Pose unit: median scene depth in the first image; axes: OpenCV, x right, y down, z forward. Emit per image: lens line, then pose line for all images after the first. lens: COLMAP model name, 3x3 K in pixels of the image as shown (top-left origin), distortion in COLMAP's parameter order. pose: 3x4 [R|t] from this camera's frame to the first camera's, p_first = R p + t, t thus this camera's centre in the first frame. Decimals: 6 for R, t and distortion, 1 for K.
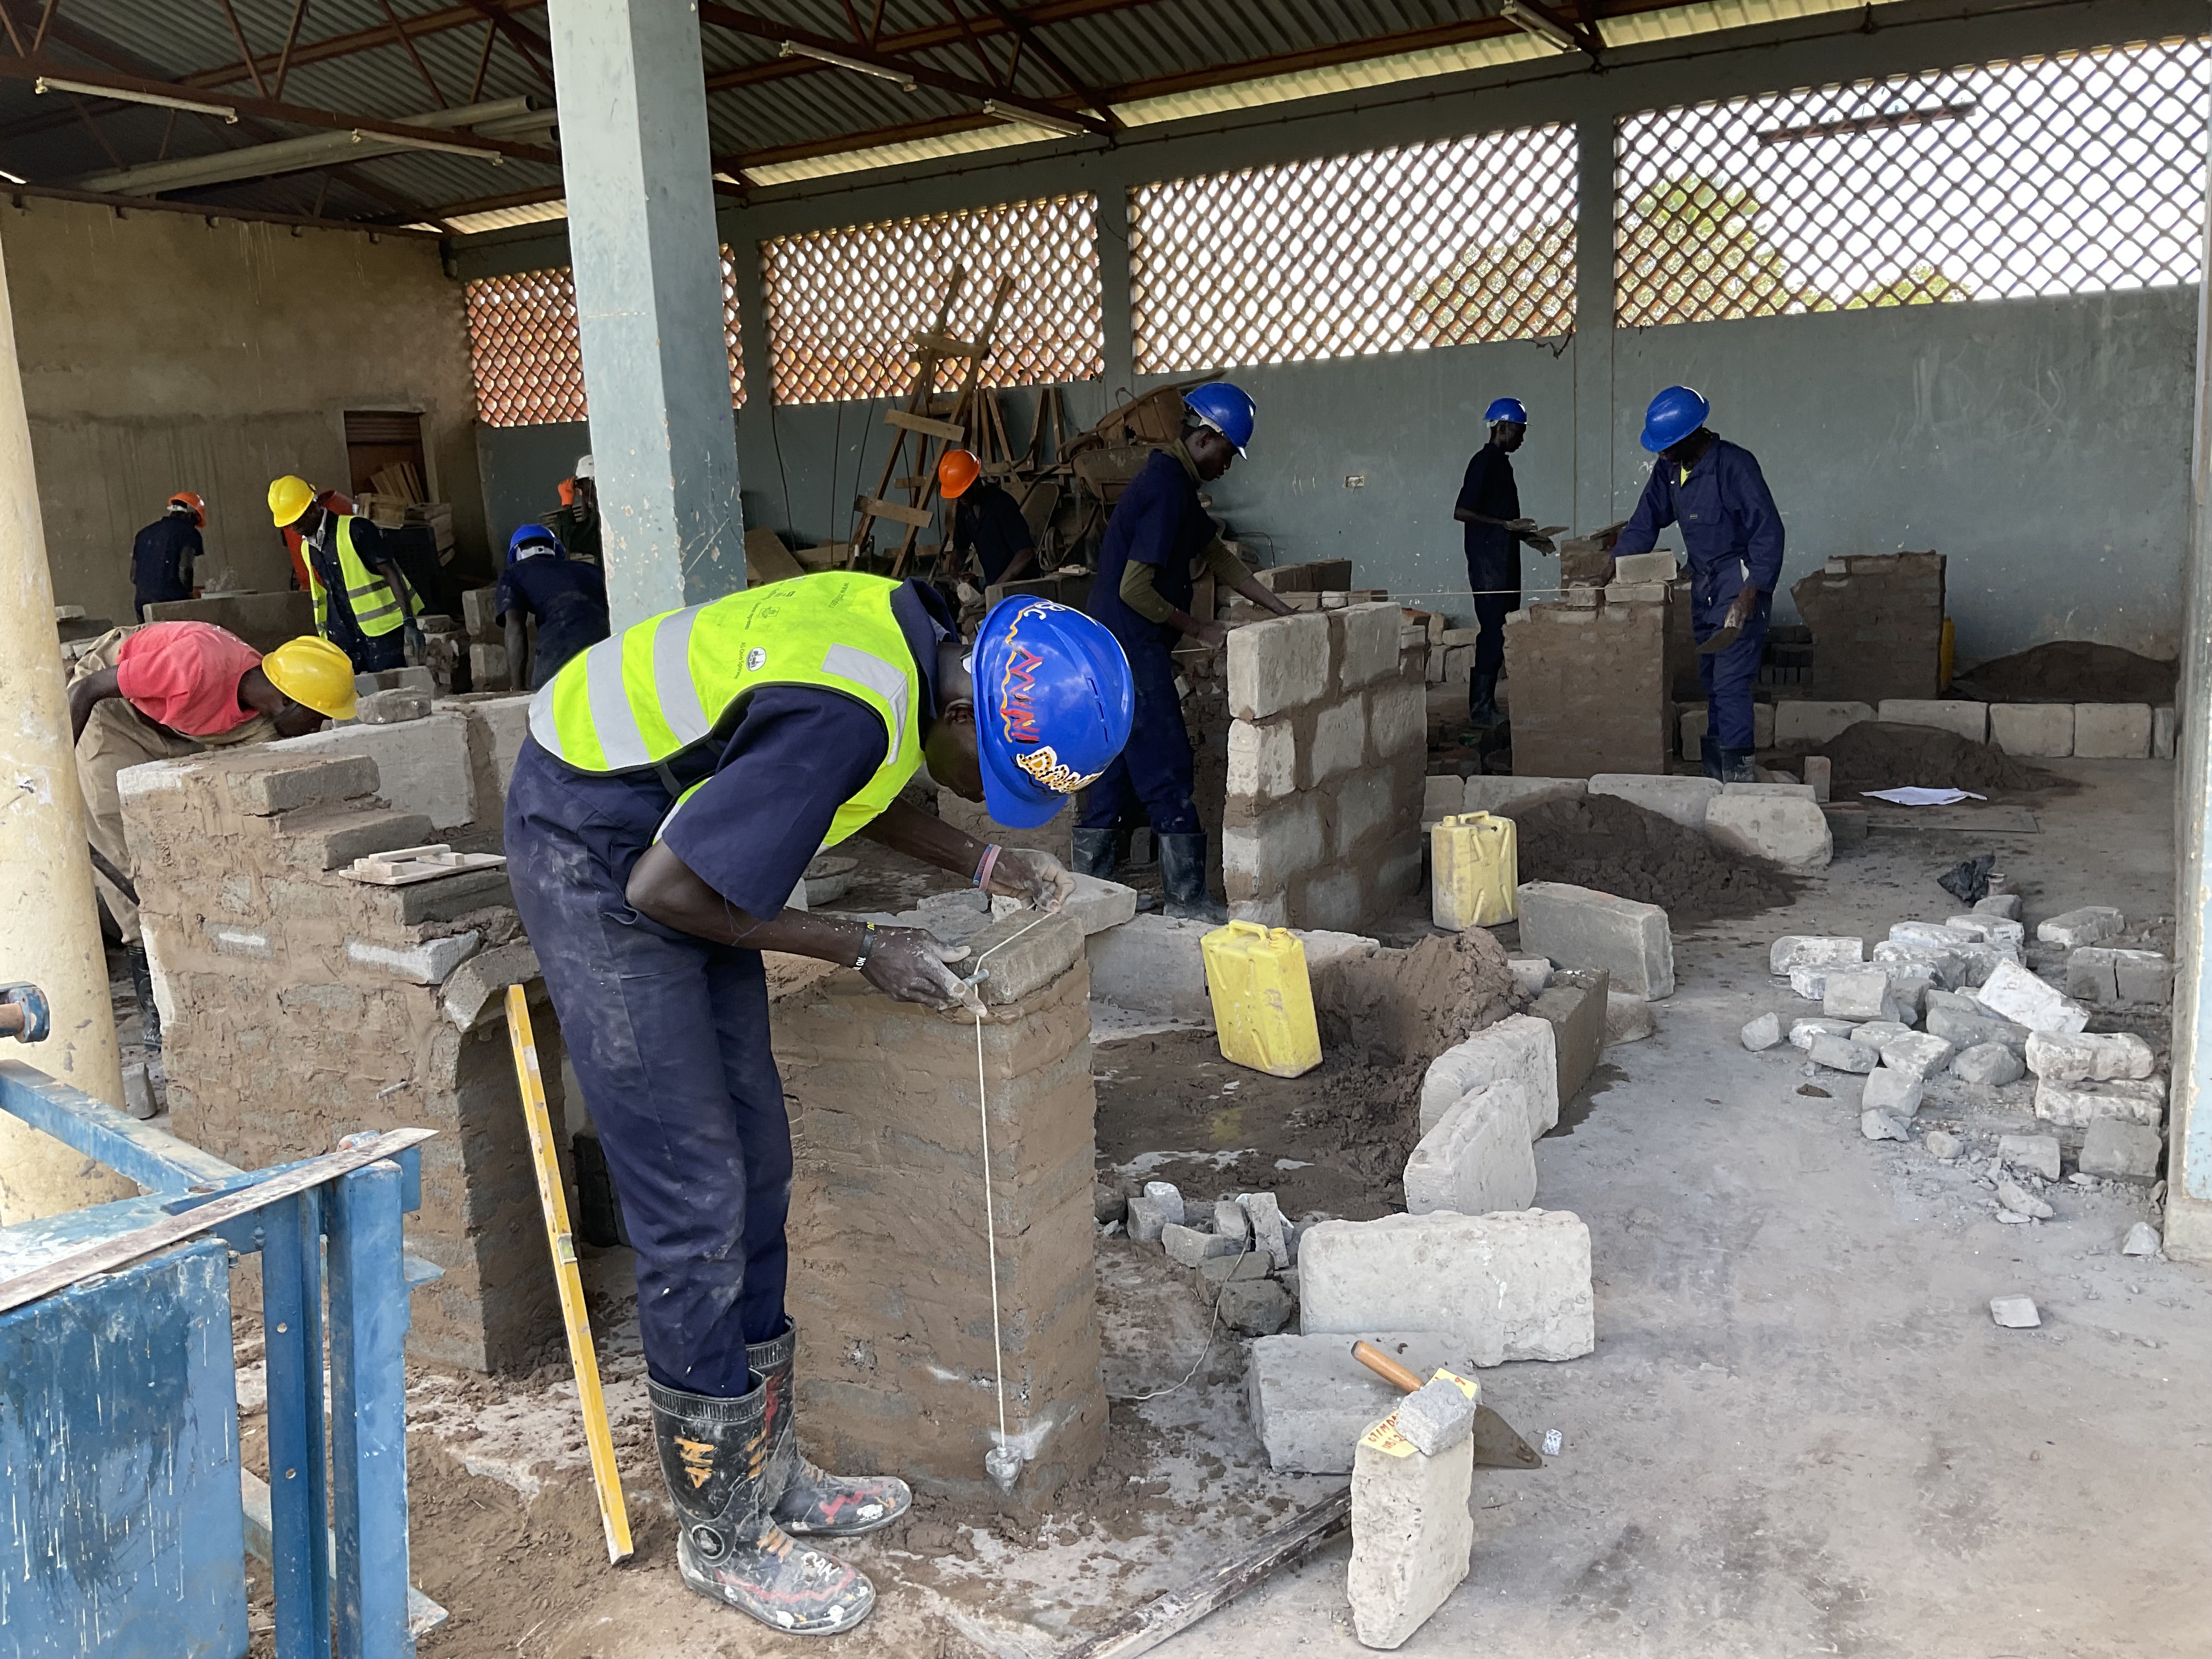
lens RADIAL K [[1862.9, 0, 1106.0], [0, 1862.9, 829.5], [0, 0, 1]] dist [-0.005974, -0.003536]
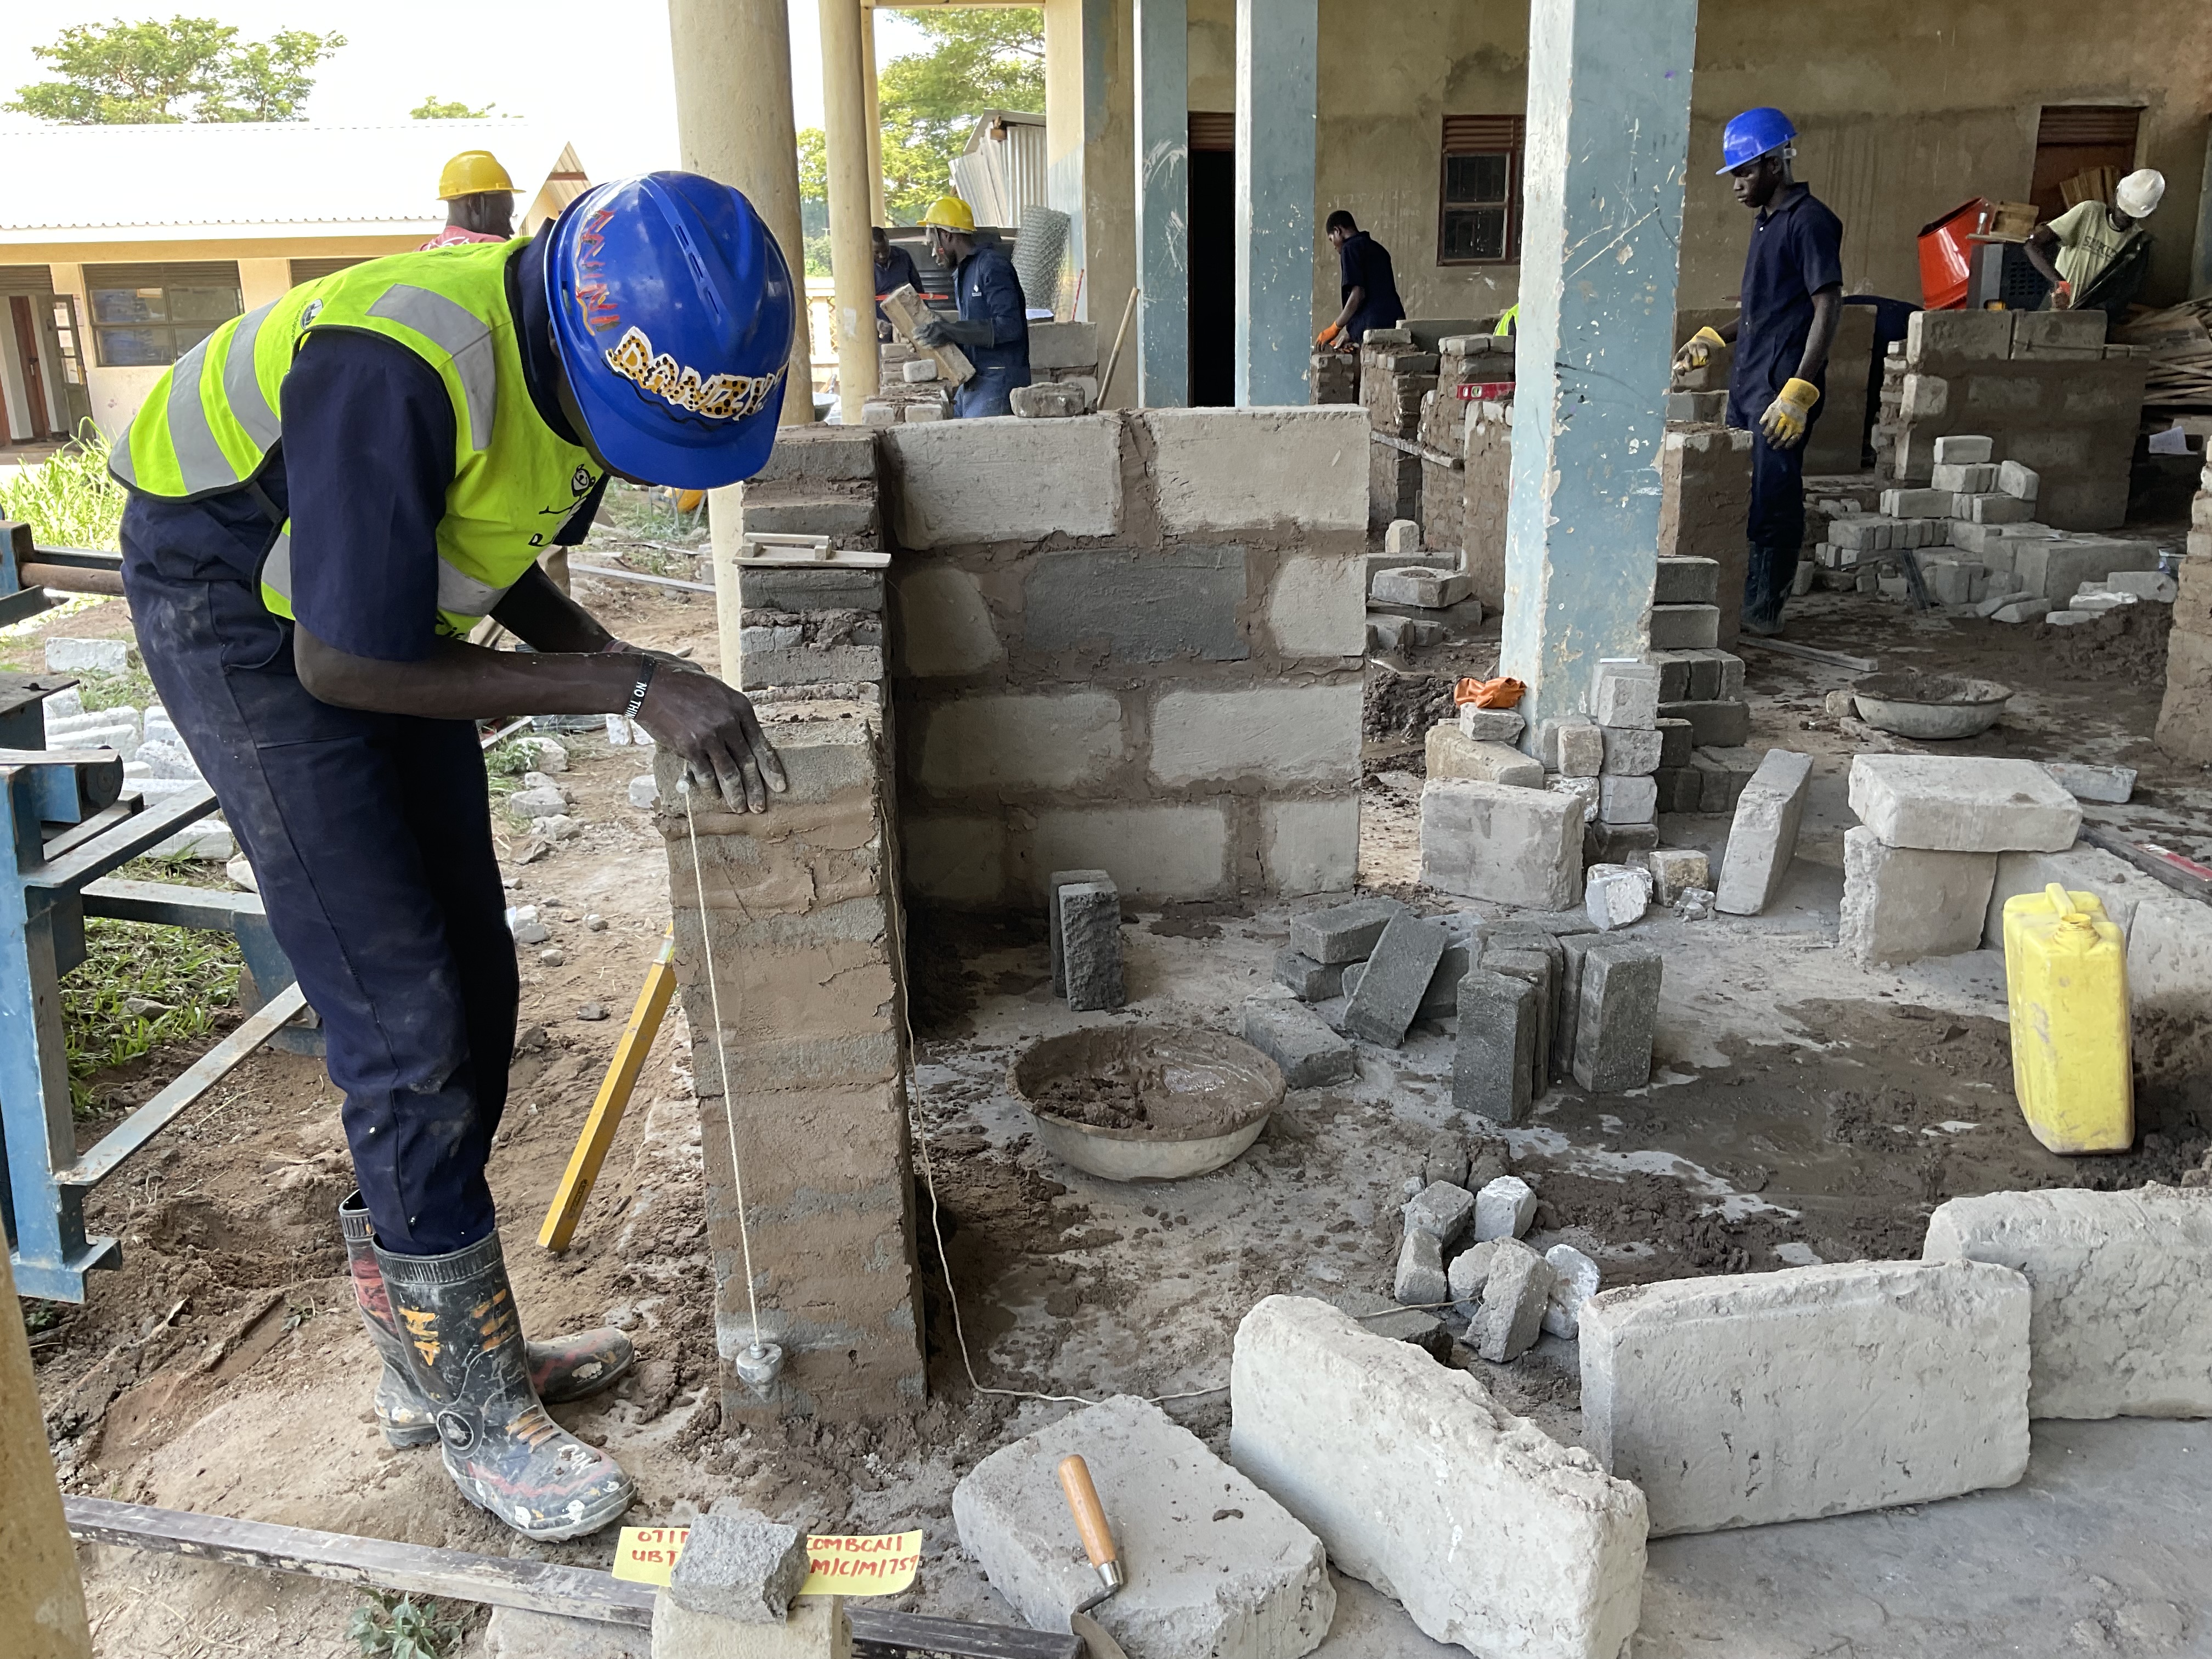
lens RADIAL K [[1862.9, 0, 1106.0], [0, 1862.9, 829.5], [0, 0, 1]] dist [-0.005974, -0.003536]
pose [[0.627045, 0.265161, -0.732465, 0.122834], [-0.154093, 0.963924, 0.217037, -0.022963], [0.763590, -0.023224, 0.645283, 0.118824]]
